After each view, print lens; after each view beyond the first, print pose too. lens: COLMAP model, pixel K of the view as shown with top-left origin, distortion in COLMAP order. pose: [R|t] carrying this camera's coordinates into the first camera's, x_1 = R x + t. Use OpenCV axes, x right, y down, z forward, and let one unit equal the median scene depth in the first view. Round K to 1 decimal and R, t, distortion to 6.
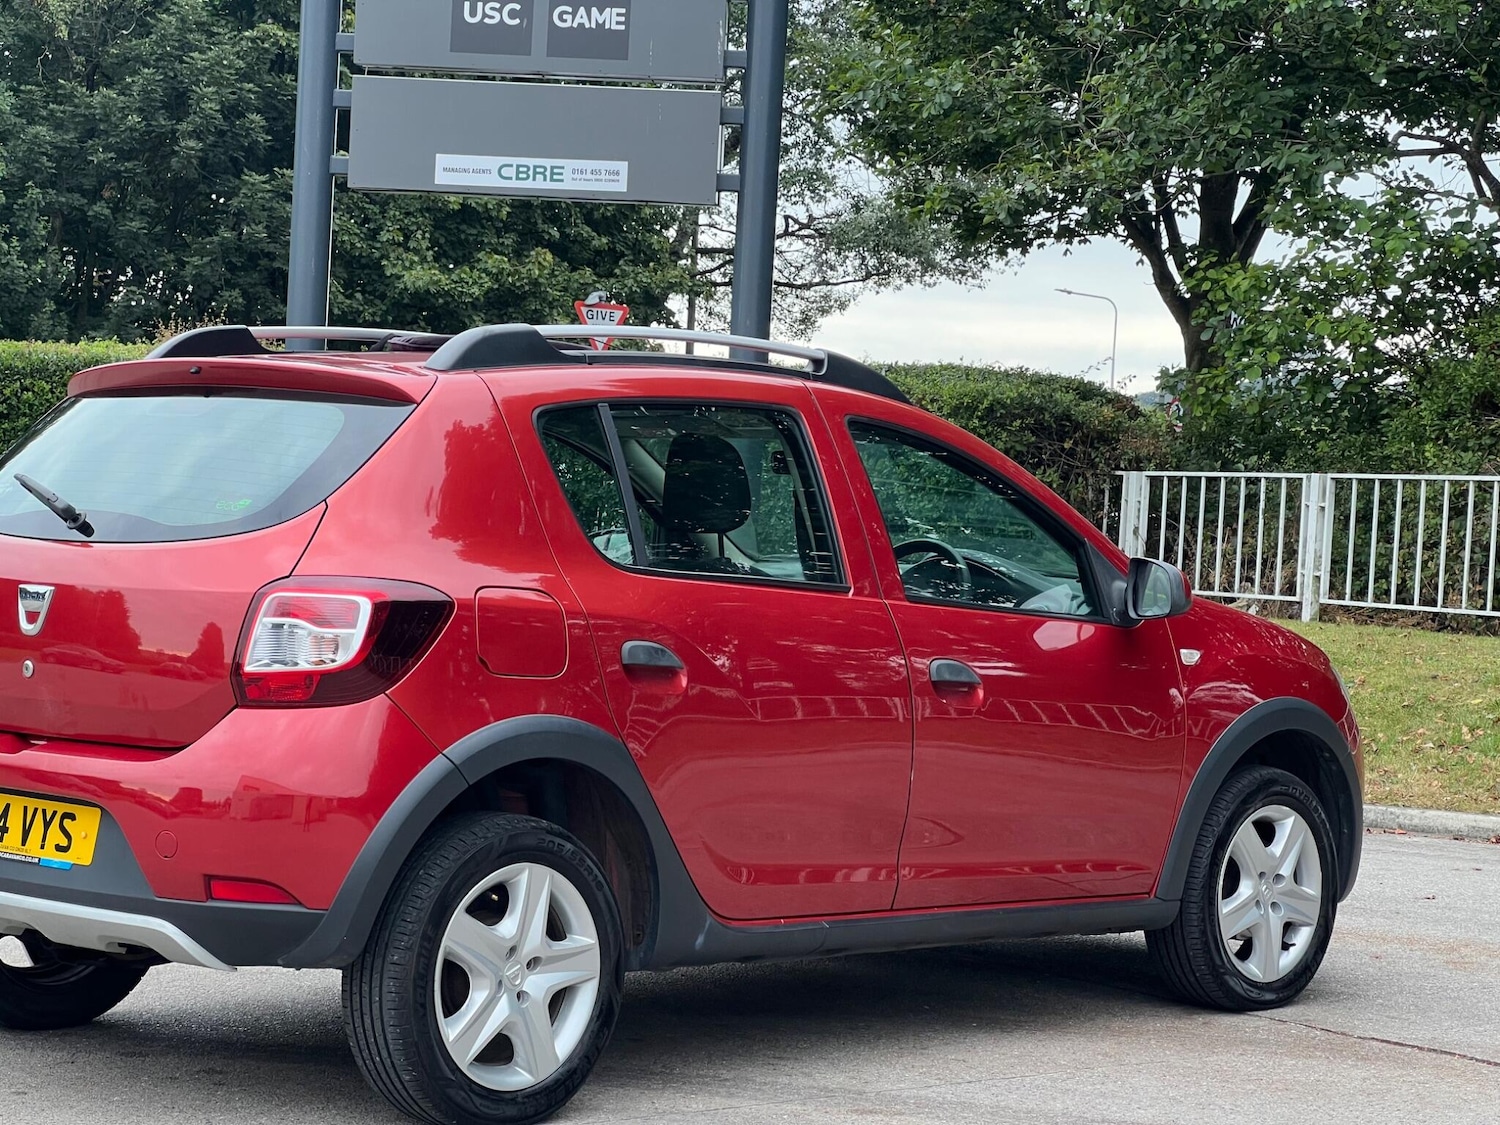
lens RADIAL K [[3346.6, 0, 734.5], [0, 3346.6, 556.8], [0, 0, 1]] dist [-0.207754, 6.755594]
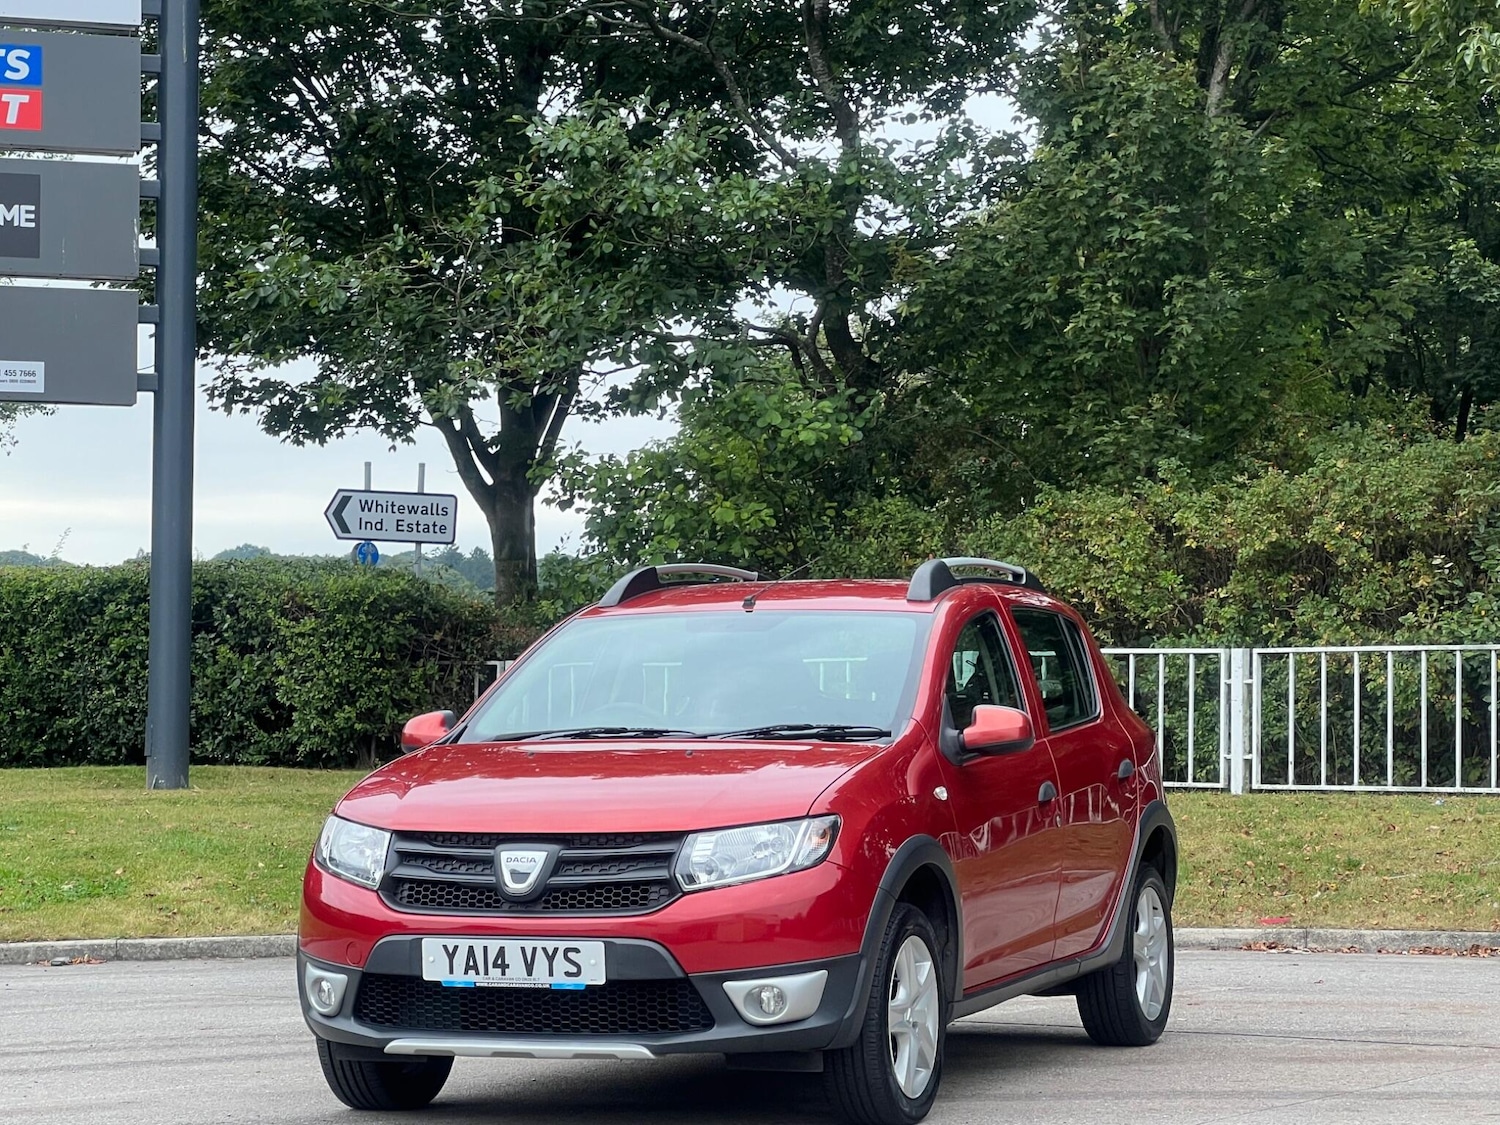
lens RADIAL K [[3969.2, 0, 725.7], [0, 3969.2, 570.7], [0, 0, 1]] dist [-0.324097, 9.597299]
pose [[0.938468, -0.030364, 0.344028, -0.234934], [0.047569, 0.997998, -0.041677, 0.000263], [-0.342074, 0.055478, 0.938034, -0.144390]]
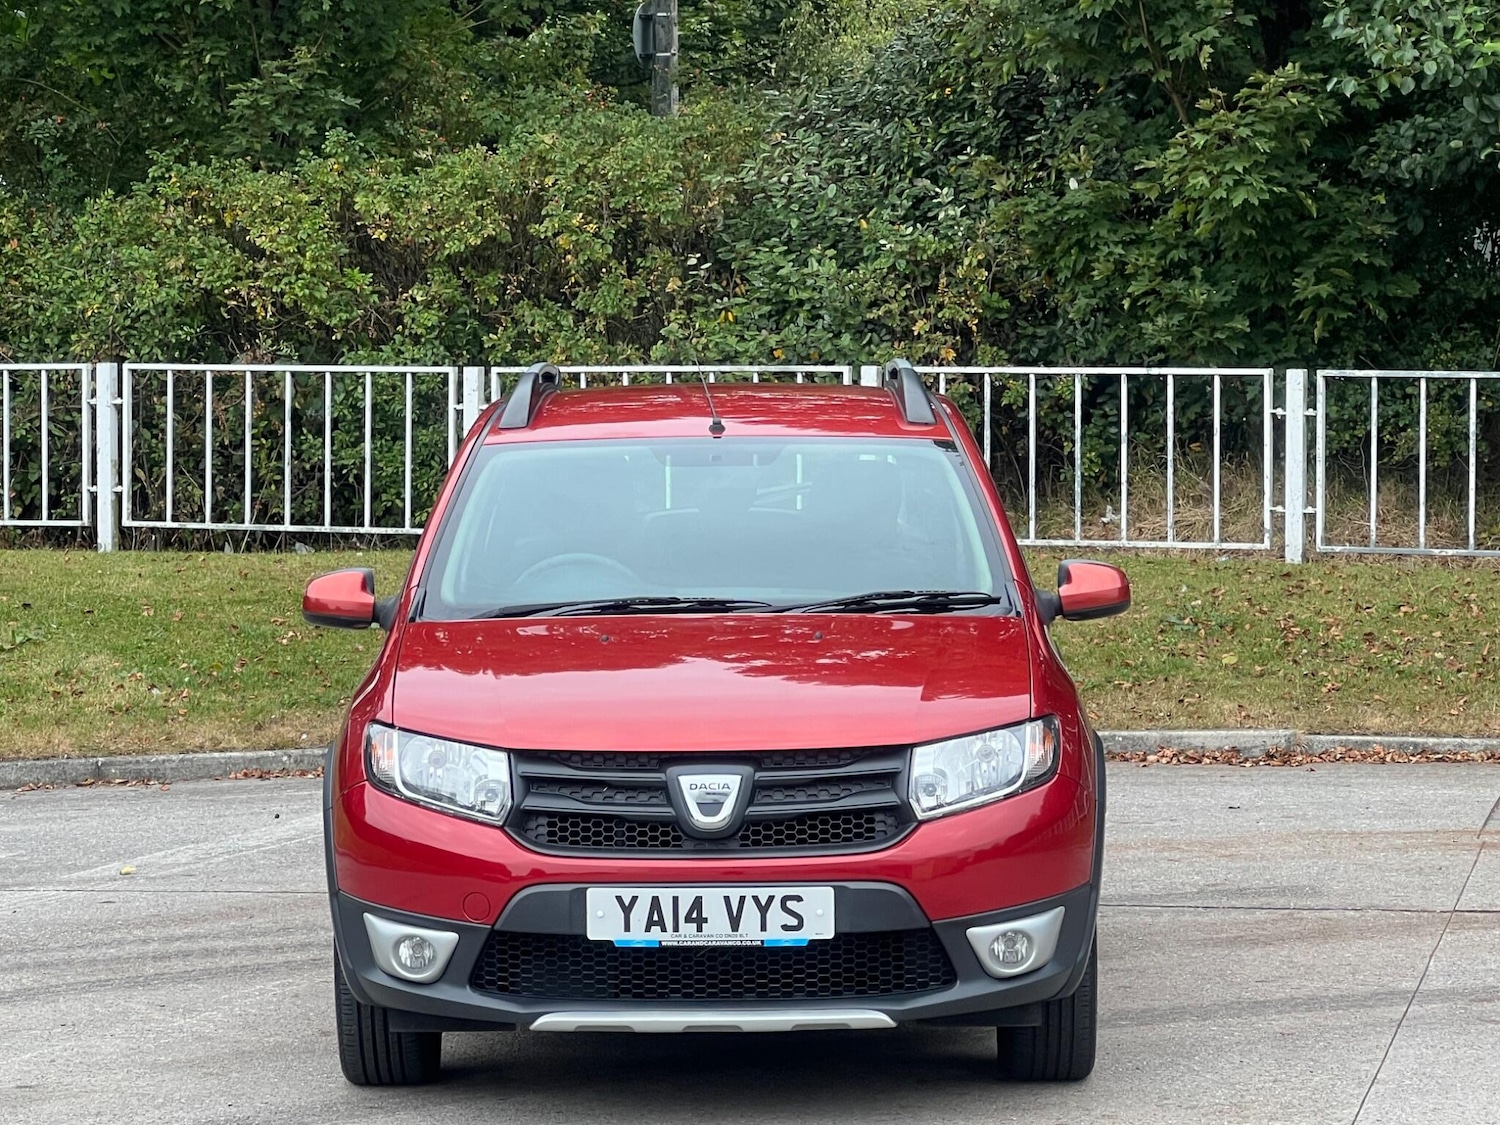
lens RADIAL K [[4795.2, 0, 750.0], [0, 4795.2, 562.5], [0, 0, 1]] dist [-0.475503, 15.269228]
pose [[0.757444, -0.077540, 0.648280, -0.383505], [0.050324, 0.996902, 0.060441, -0.033601], [-0.650958, -0.013157, 0.758999, -0.044973]]
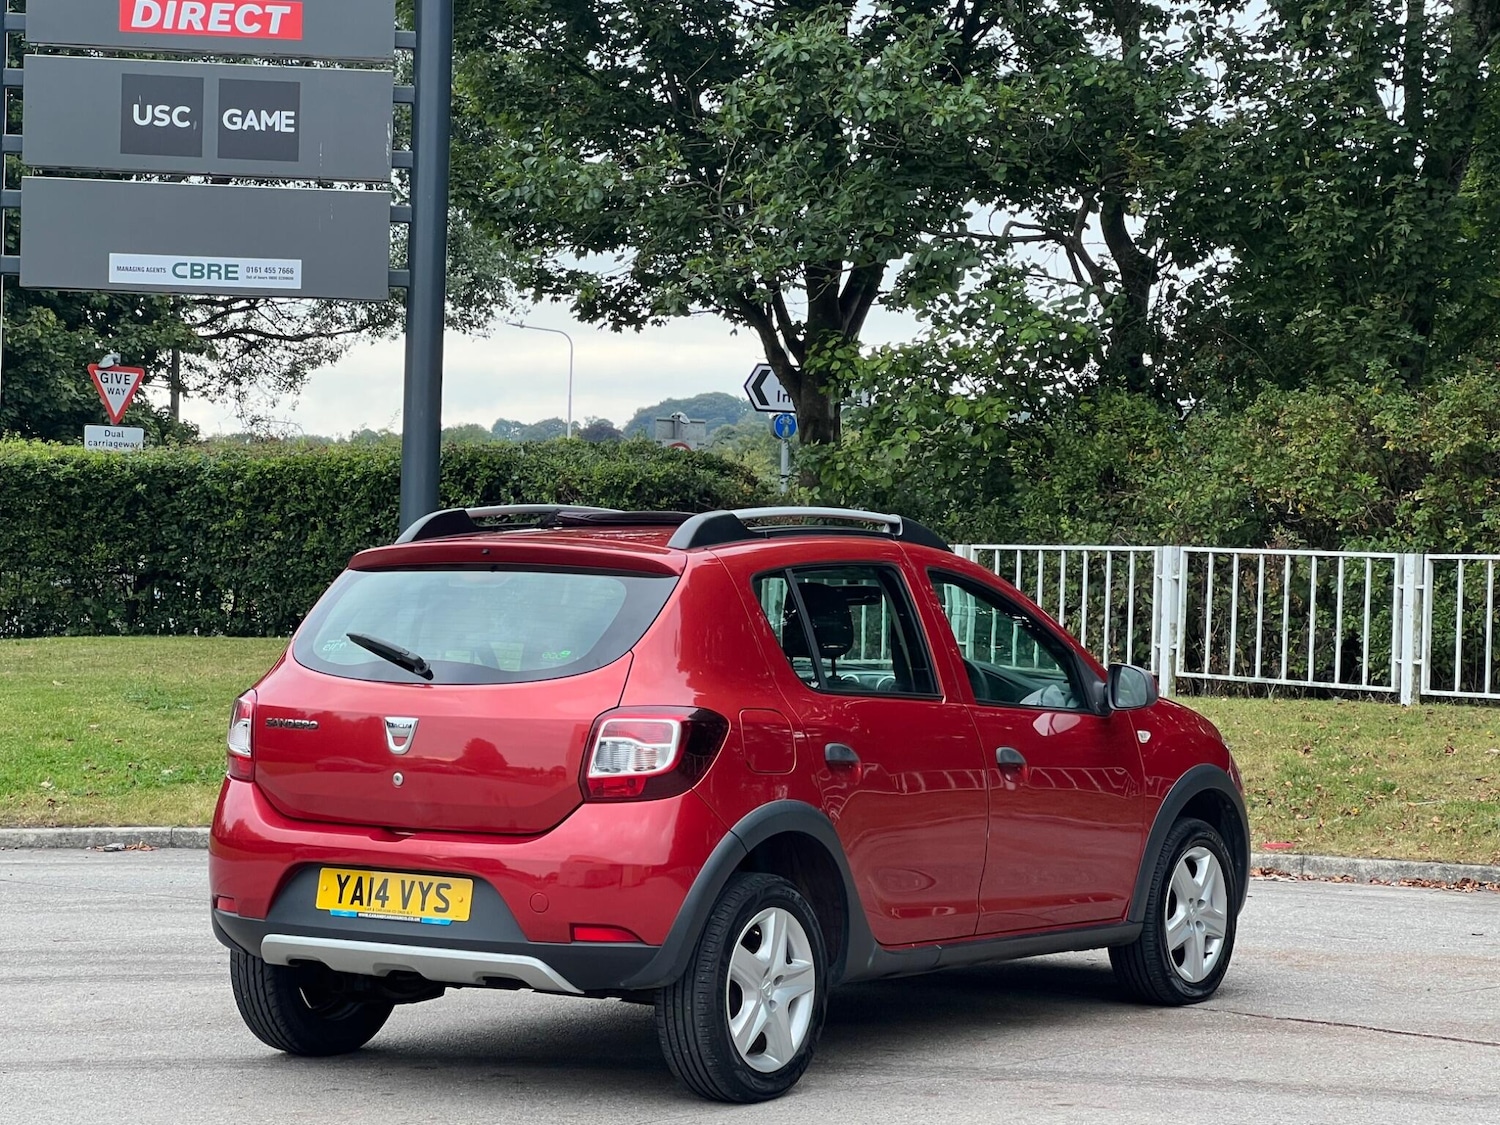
lens RADIAL K [[3708.2, 0, 750.0], [0, 3708.2, 562.5], [0, 0, 1]] dist [-0.324549, 9.310022]
pose [[0.983728, -0.026479, 0.177703, -0.096721], [0.028358, 0.999565, -0.008045, -0.010990], [-0.177413, 0.012953, 0.984051, -0.142764]]
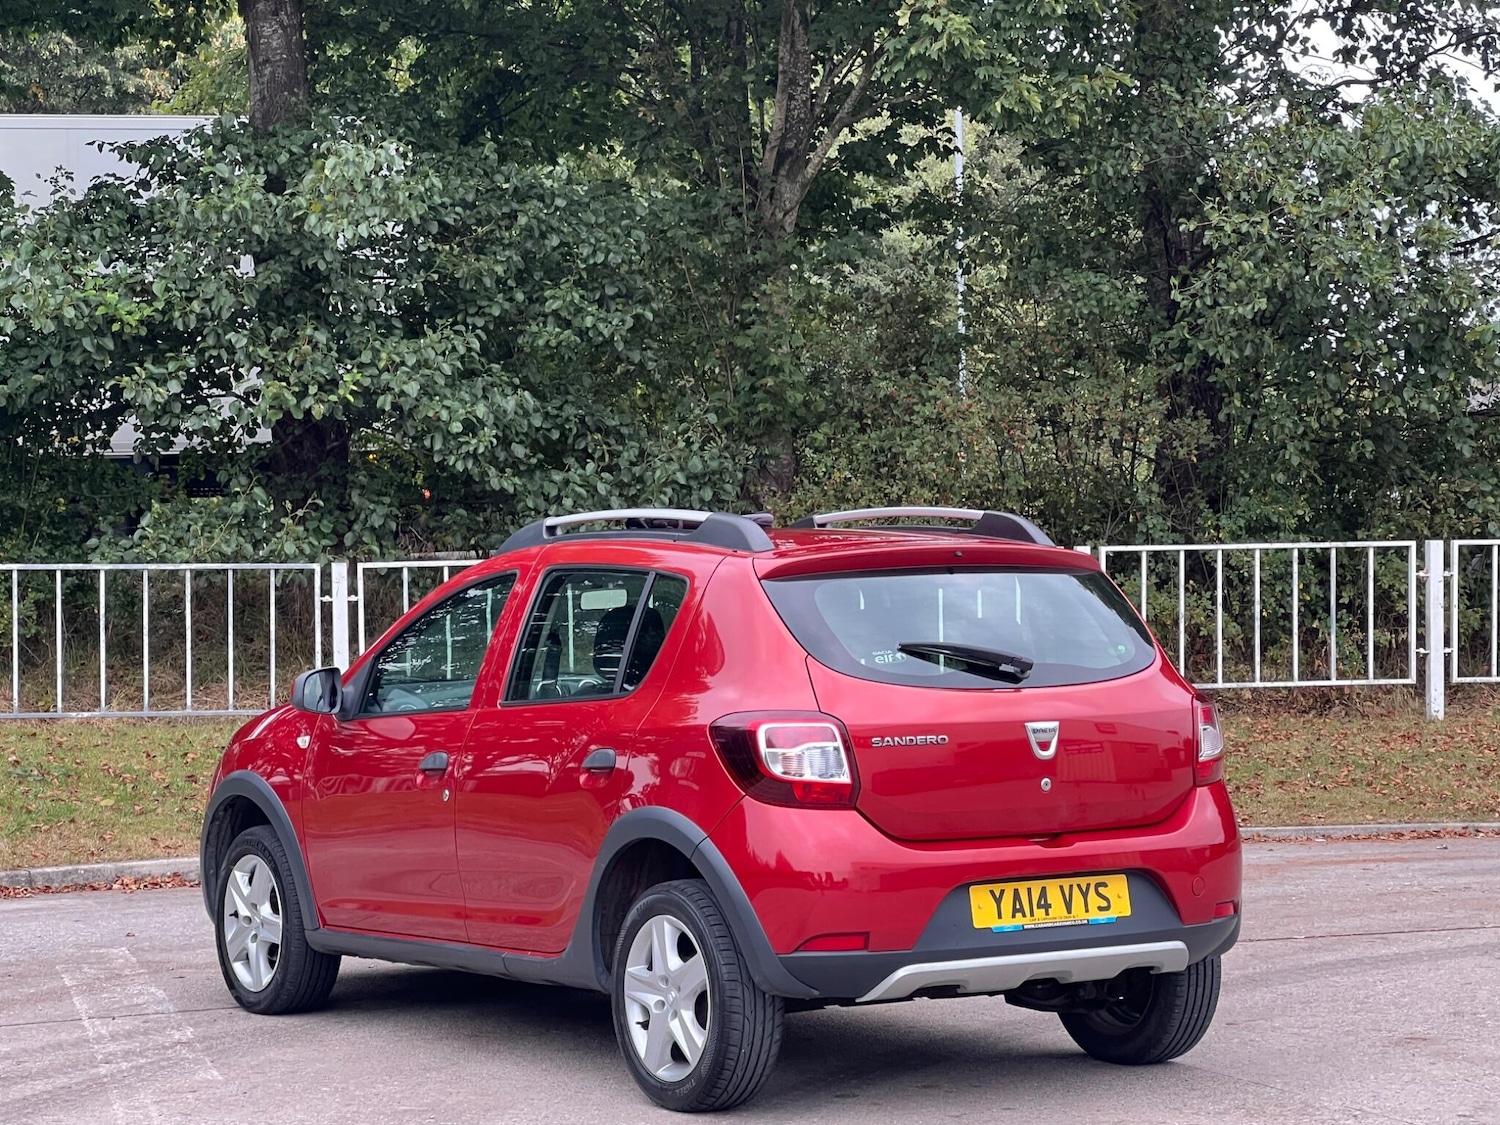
lens RADIAL K [[3708.2, 0, 750.0], [0, 3708.2, 562.5], [0, 0, 1]] dist [-0.324549, 9.310022]
pose [[0.241843, -0.046336, 0.969208, -0.481545], [0.044591, 0.998335, 0.036602, -0.032993], [-0.969290, 0.034366, 0.243506, 0.218807]]
